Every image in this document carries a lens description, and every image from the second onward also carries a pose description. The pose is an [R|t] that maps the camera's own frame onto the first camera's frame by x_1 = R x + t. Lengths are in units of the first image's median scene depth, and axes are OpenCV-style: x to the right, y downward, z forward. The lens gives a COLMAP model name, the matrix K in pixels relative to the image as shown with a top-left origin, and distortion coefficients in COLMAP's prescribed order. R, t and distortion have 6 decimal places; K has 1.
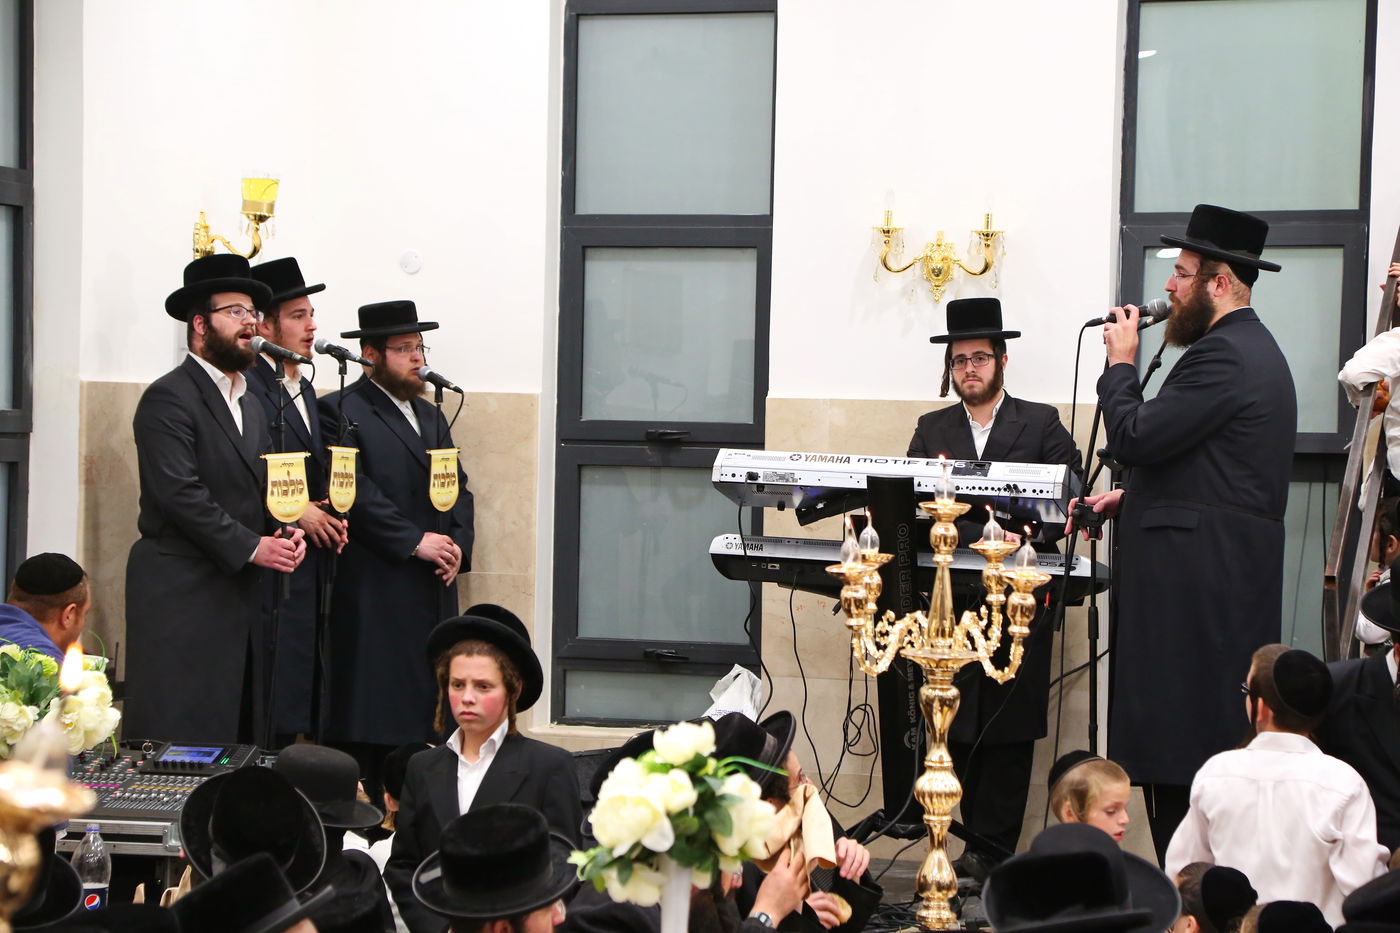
lens RADIAL K [[3686.3, 0, 700.0], [0, 3686.3, 466.5], [0, 0, 1]] dist [0.024052, 0.089734]
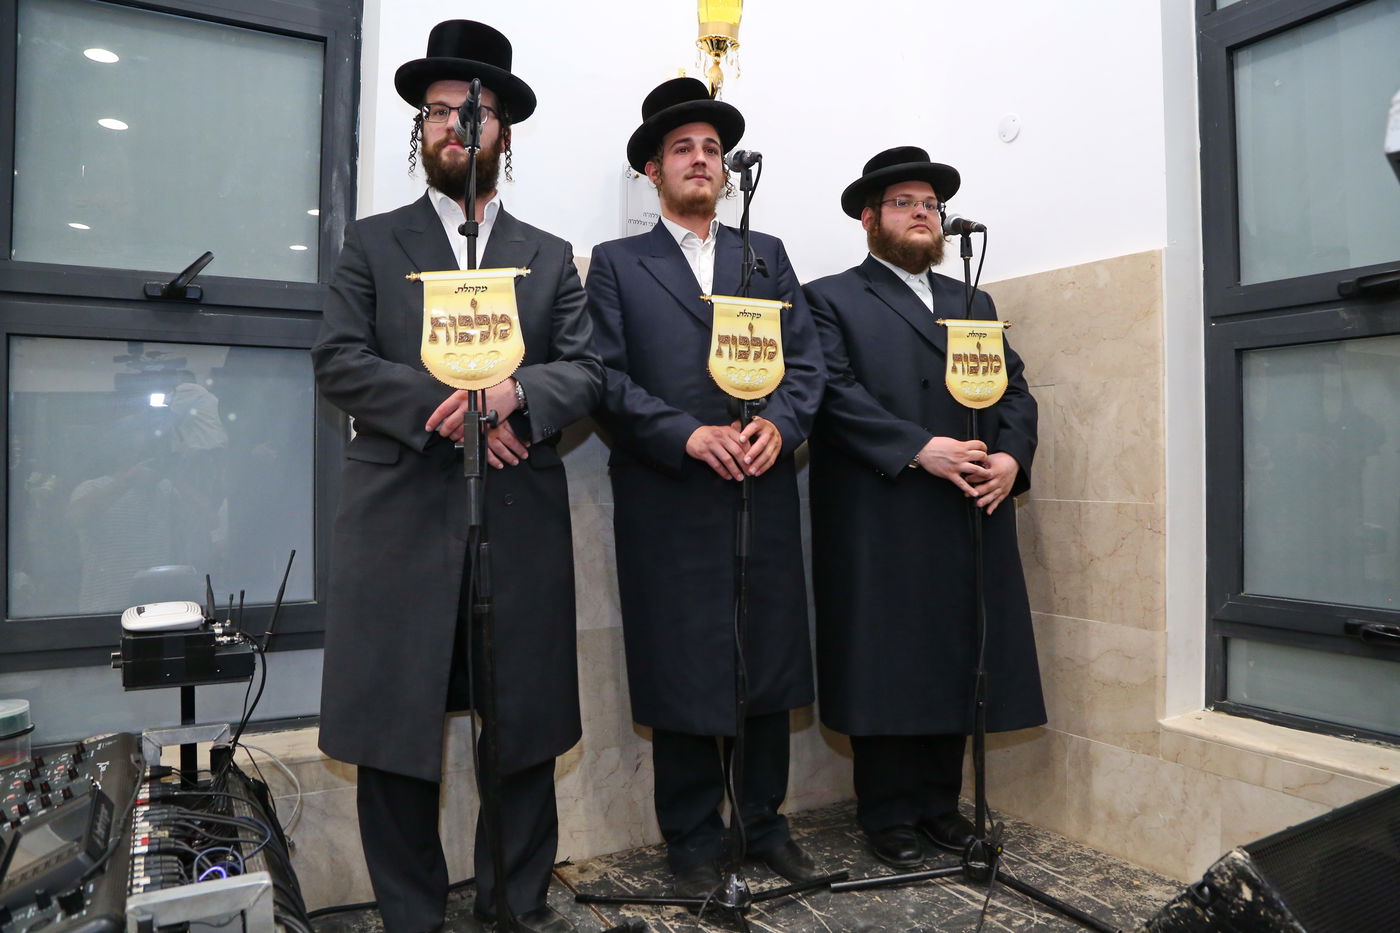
lens RADIAL K [[965.7, 0, 700.0], [0, 965.7, 466.5], [0, 0, 1]] dist [0.002512, -0.075879]
pose [[0.712242, -0.019021, -0.701676, 0.022160], [-0.007844, 0.999355, -0.035052, 0.029447], [0.701890, 0.030470, 0.711633, 0.805098]]
